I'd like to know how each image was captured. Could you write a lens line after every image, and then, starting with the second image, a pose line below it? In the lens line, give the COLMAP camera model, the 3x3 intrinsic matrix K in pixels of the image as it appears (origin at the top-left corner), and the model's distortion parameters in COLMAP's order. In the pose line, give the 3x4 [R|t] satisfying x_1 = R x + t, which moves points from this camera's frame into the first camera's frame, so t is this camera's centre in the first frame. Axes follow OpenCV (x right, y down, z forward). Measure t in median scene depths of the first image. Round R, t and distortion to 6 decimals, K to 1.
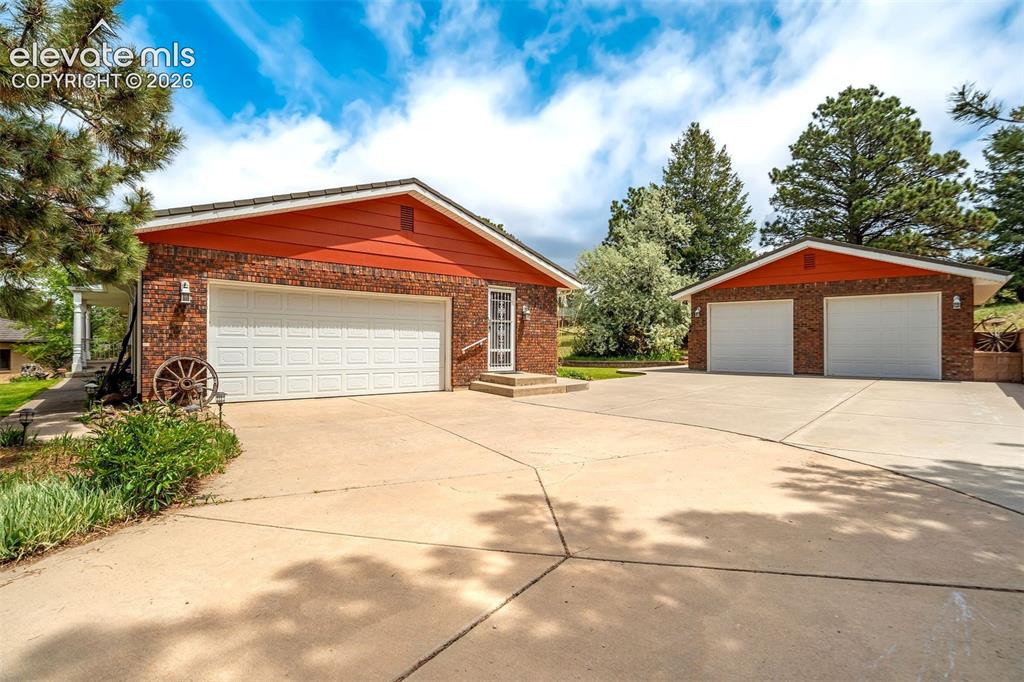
lens RADIAL K [[492.3, 0, 512.0], [0, 492.3, 341.0], [0, 0, 1]] dist [-0.009912, 0.000633]
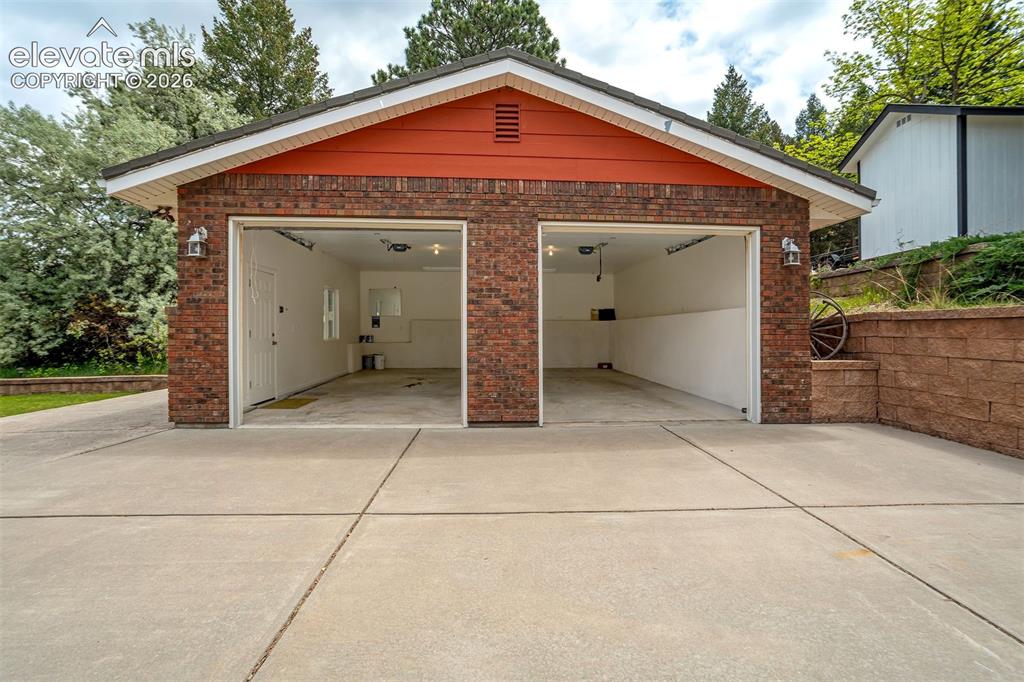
lens RADIAL K [[492.3, 0, 512.0], [0, 492.3, 341.0], [0, 0, 1]] dist [-0.009912, 0.000633]
pose [[0.708805, -0.012980, 0.705286, 0.397452], [-0.005364, 0.999703, 0.023789, -0.005608], [-0.705385, -0.020645, 0.708524, 0.842355]]
